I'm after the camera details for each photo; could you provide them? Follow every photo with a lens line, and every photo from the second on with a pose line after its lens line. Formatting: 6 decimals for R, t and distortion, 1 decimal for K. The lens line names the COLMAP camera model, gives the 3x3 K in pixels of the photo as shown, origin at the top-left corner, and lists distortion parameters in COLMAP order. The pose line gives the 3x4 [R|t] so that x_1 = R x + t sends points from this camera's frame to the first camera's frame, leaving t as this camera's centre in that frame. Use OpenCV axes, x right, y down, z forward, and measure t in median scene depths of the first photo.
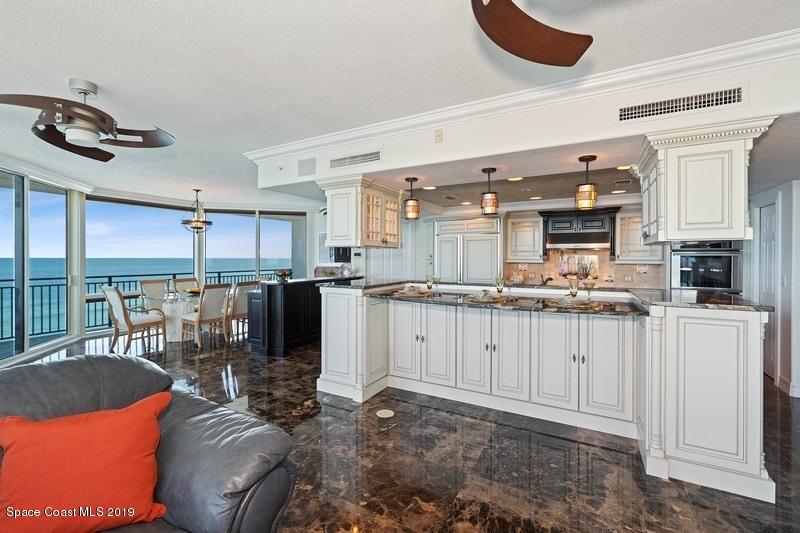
lens RADIAL K [[345.6, 0, 394.8], [0, 345.6, 258.2], [0, 0, 1]] dist [0.002031, 0.000572]
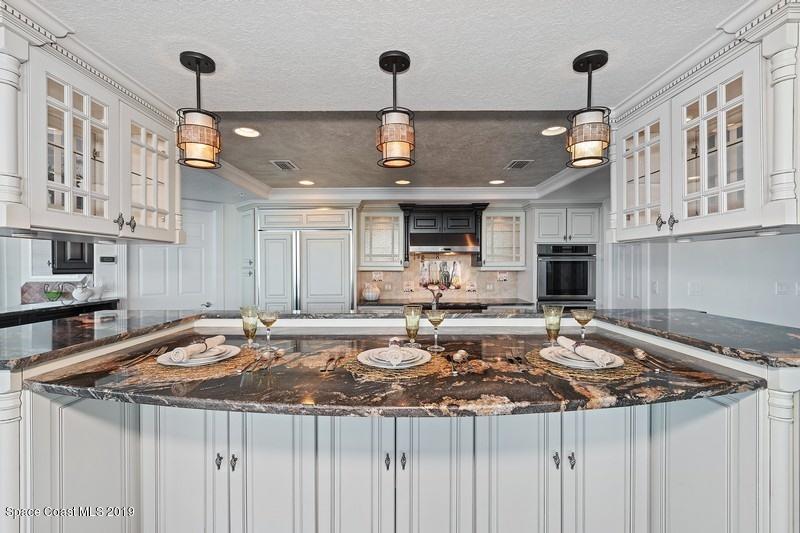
lens RADIAL K [[345.6, 0, 399.3], [0, 345.6, 277.1], [0, 0, 1]] dist [0.002031, 0.000572]
pose [[0.871771, -0.022457, 0.489399, 0.032811], [0.006476, 0.999390, 0.034323, 0.001257], [-0.489871, -0.026753, 0.871384, 0.325115]]
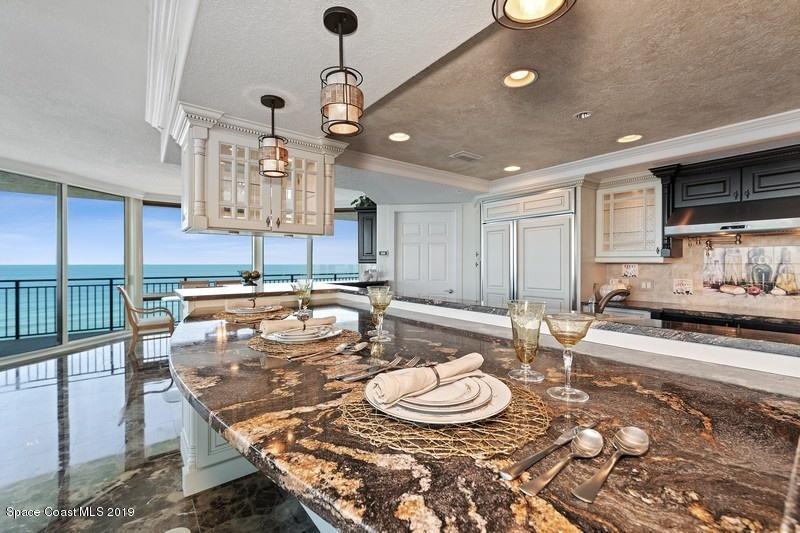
lens RADIAL K [[345.6, 0, 403.3], [0, 345.6, 259.7], [0, 0, 1]] dist [0.002031, 0.000572]
pose [[0.921550, -0.007735, -0.388182, 0.270132], [0.001807, 0.999876, -0.015635, 0.017722], [0.388255, 0.013707, 0.921450, 0.346089]]
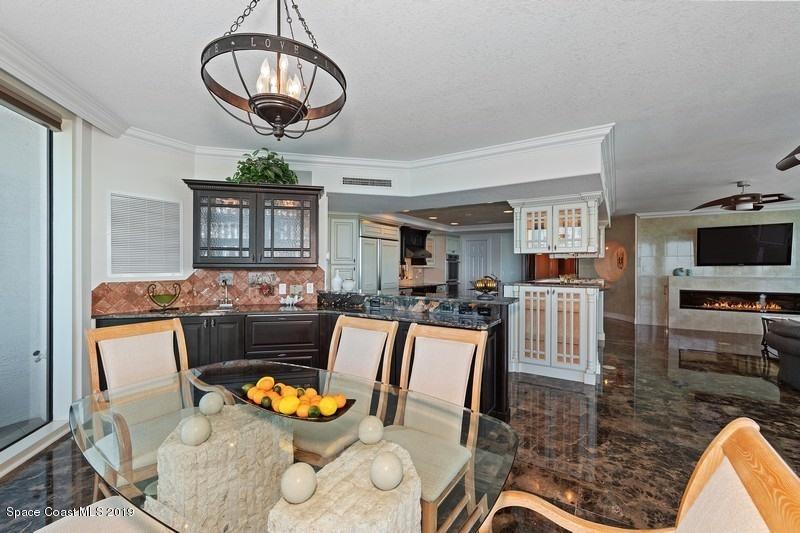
lens RADIAL K [[345.6, 0, 395.7], [0, 345.6, 266.2], [0, 0, 1]] dist [0.002031, 0.000572]
pose [[0.053356, -0.001804, 0.998574, -0.831141], [-0.001563, 0.999997, 0.001890, 0.007200], [-0.998574, -0.001662, 0.053353, 0.976614]]
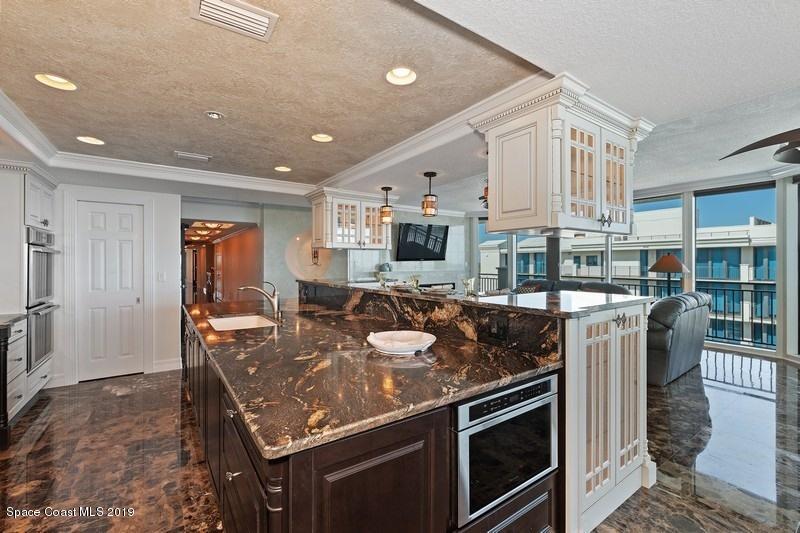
lens RADIAL K [[345.6, 0, 399.2], [0, 345.6, 260.5], [0, 0, 1]] dist [0.002031, 0.000572]
pose [[-0.900794, 0.001203, 0.434245, -0.056441], [-0.000254, 0.999995, -0.003298, 0.008506], [-0.434247, -0.003081, -0.900789, 1.063357]]
